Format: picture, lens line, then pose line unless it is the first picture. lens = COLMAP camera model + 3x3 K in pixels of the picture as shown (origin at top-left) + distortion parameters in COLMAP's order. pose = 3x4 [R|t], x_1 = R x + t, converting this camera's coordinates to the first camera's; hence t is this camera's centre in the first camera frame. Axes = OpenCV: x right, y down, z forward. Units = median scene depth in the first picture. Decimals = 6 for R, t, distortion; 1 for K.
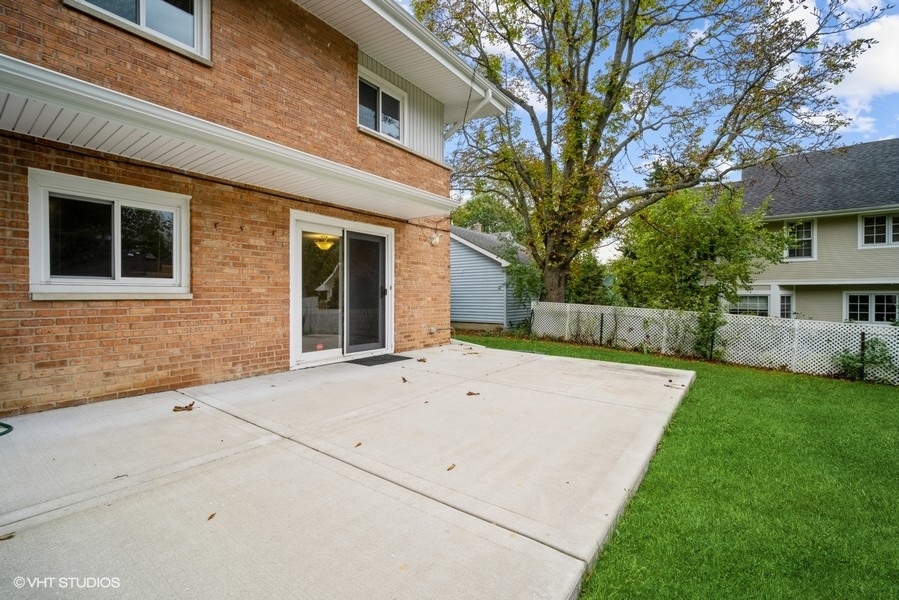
lens RADIAL K [[391.1, 0, 446.2], [0, 391.1, 258.6], [0, 0, 1]] dist [-0.011541, 0.004294]
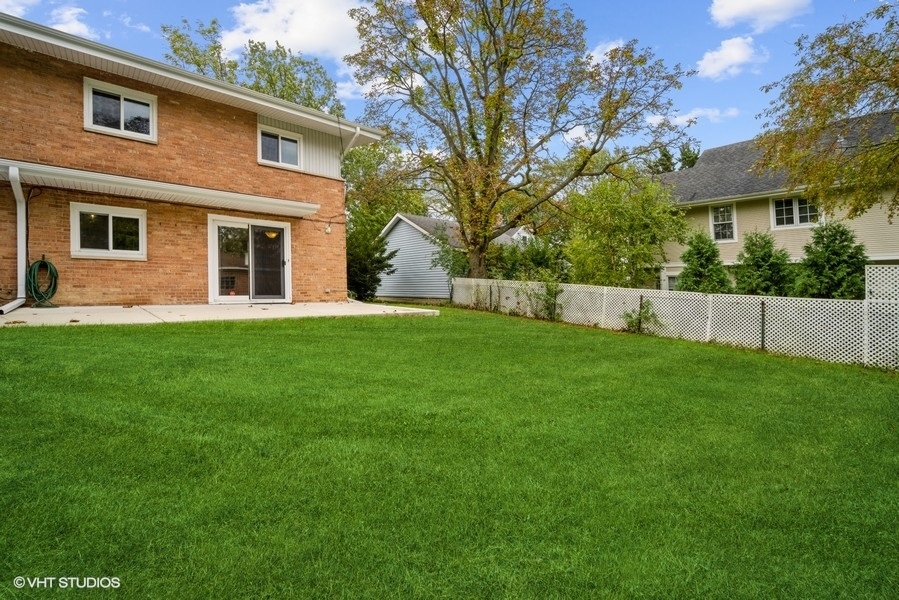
lens RADIAL K [[391.1, 0, 439.4], [0, 391.1, 244.8], [0, 0, 1]] dist [-0.011541, 0.004294]
pose [[0.979034, -0.013045, -0.203278, 0.989462], [0.010115, 0.999830, -0.015443, 0.053435], [0.203445, 0.013063, 0.978999, -0.527731]]
